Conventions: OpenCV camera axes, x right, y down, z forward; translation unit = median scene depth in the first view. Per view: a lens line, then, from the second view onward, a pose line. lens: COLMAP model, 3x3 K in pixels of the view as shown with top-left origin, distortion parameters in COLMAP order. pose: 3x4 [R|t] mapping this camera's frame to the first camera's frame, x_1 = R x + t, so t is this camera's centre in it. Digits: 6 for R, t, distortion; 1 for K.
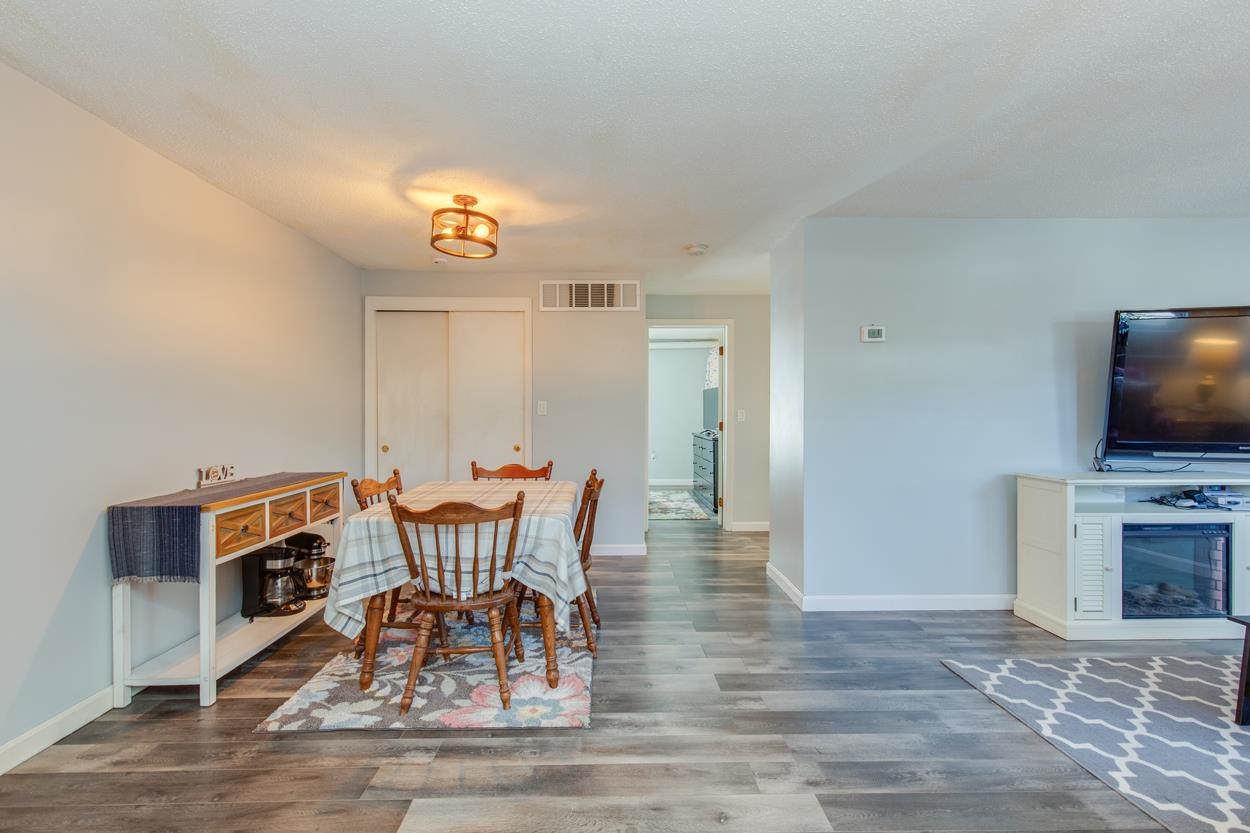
lens RADIAL K [[574.8, 0, 625.7], [0, 574.8, 413.7], [0, 0, 1]] dist [0.004877, 0.000491]
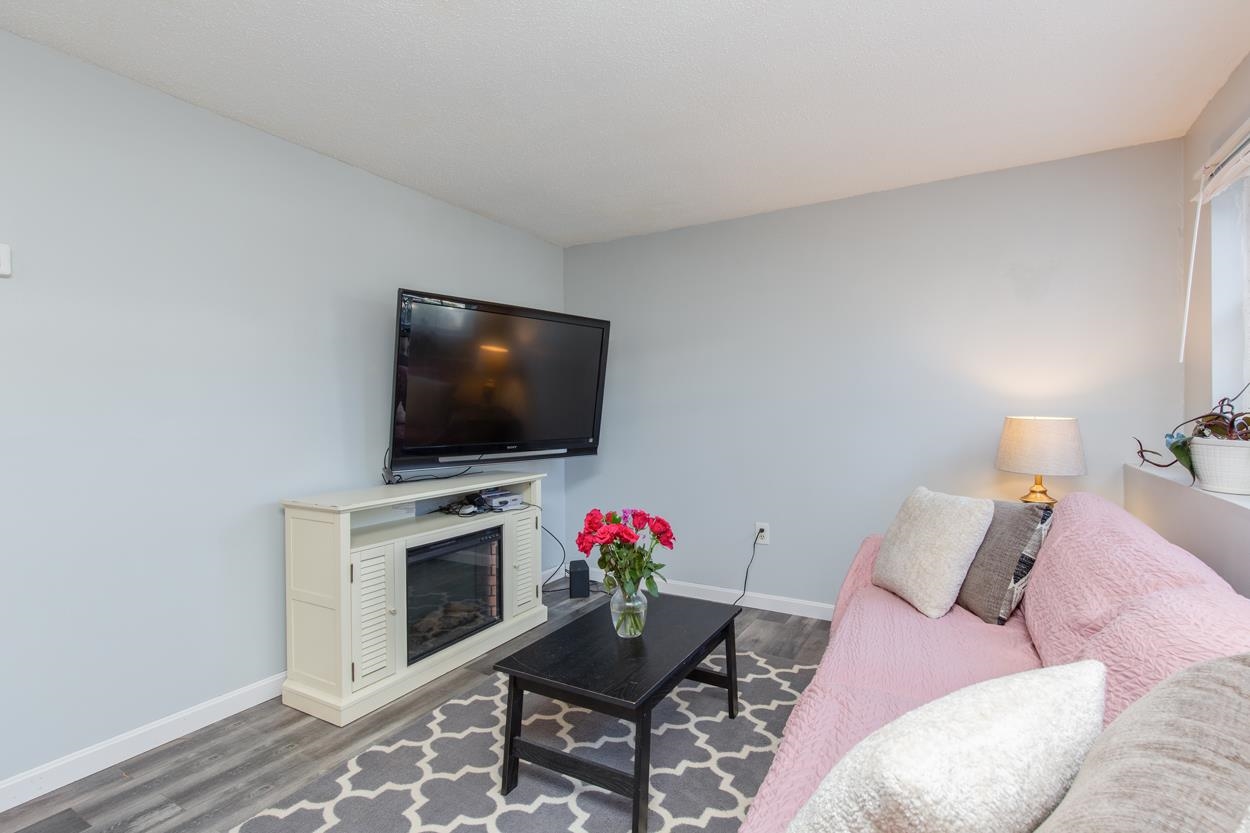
lens RADIAL K [[569.7, 0, 640.9], [0, 569.7, 422.7], [0, 0, 1]] dist [0.006801, -0.001242]
pose [[0.512260, -0.021101, 0.858571, 0.344352], [0.008333, 0.999773, 0.019600, -0.000858], [-0.858790, -0.002886, 0.512319, 0.305832]]
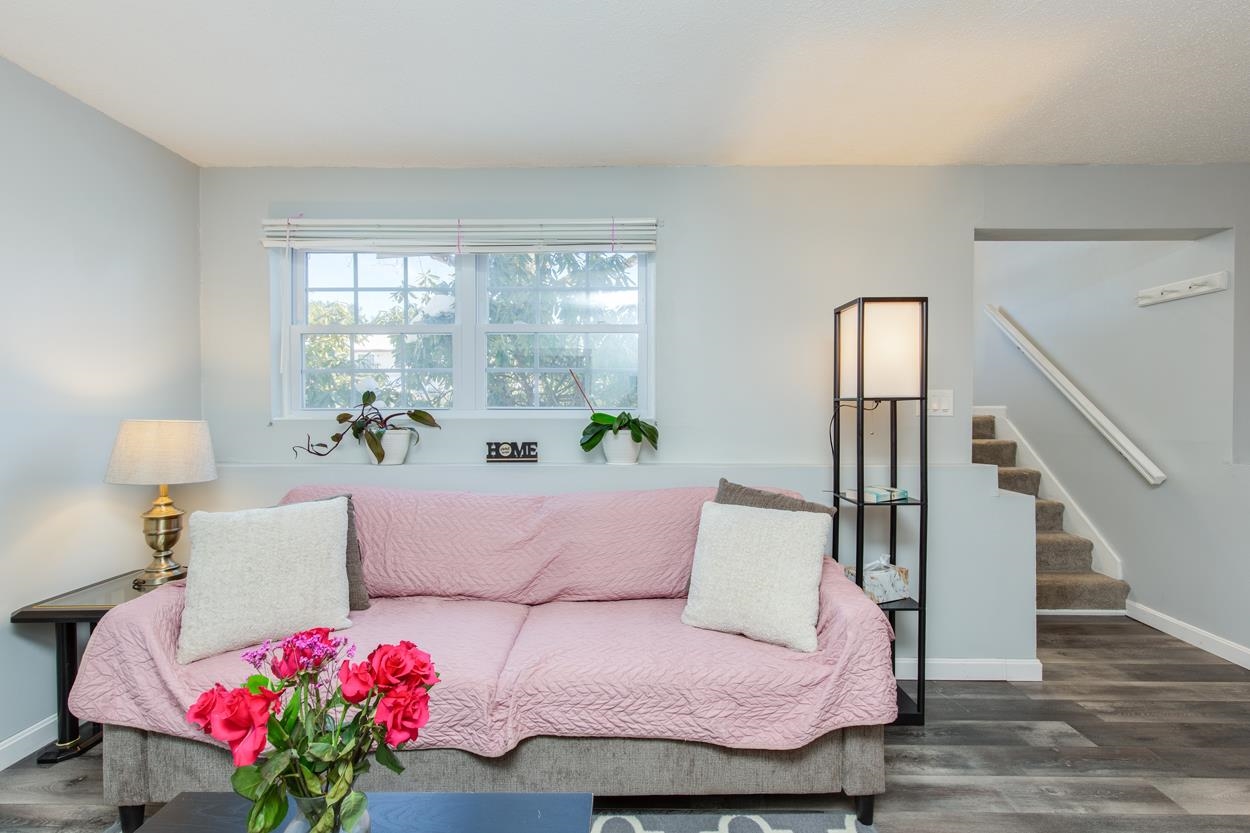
lens RADIAL K [[569.7, 0, 640.9], [0, 569.7, 422.7], [0, 0, 1]] dist [0.006801, -0.001242]
pose [[-0.999404, -0.002746, 0.034419, 0.721280], [-0.001820, 0.999637, 0.026896, -0.003815], [-0.034481, 0.026818, -0.999045, 0.934778]]
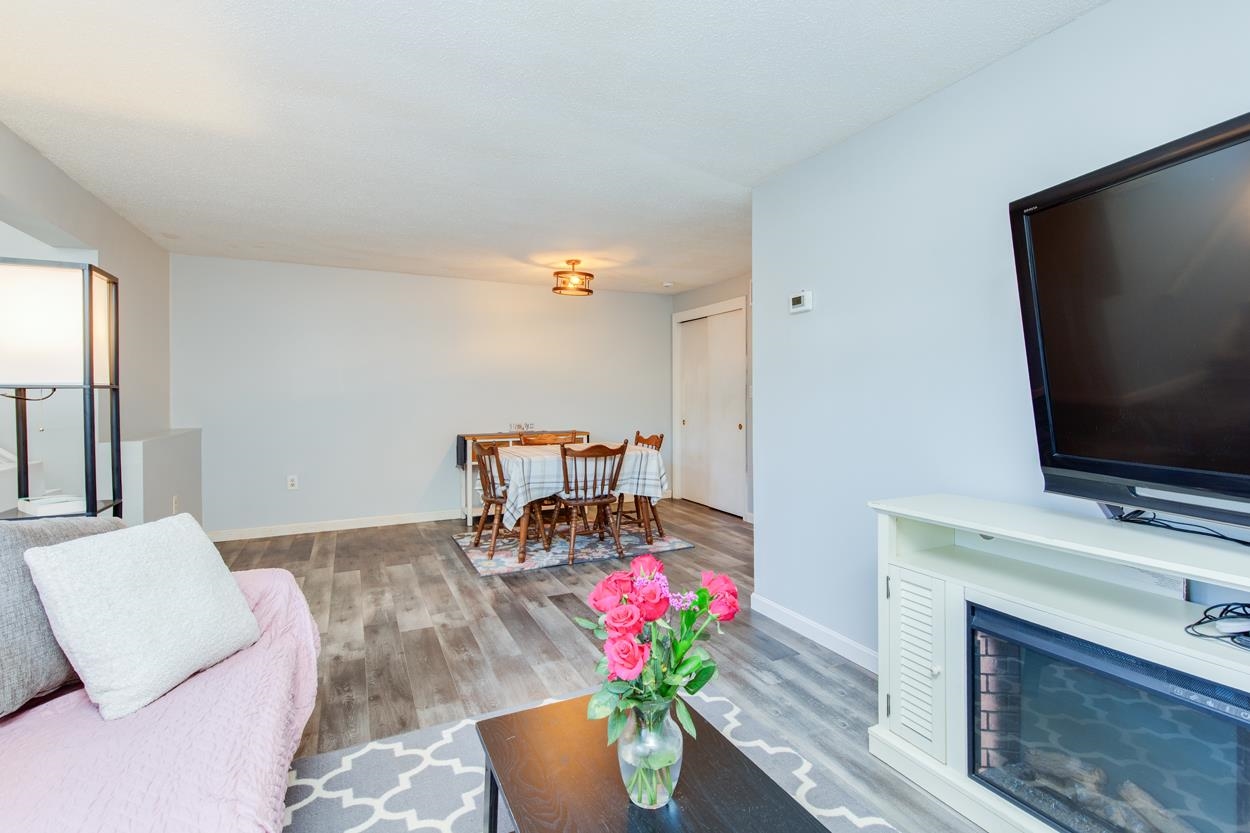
lens RADIAL K [[577.8, 0, 625.9], [0, 577.8, 391.6], [0, 0, 1]] dist [0.012337, 0.000063]
pose [[0.410131, -0.007330, -0.911997, 1.232009], [0.002216, 0.999973, -0.007041, -0.003523], [0.912024, 0.000867, 0.410136, 0.483098]]
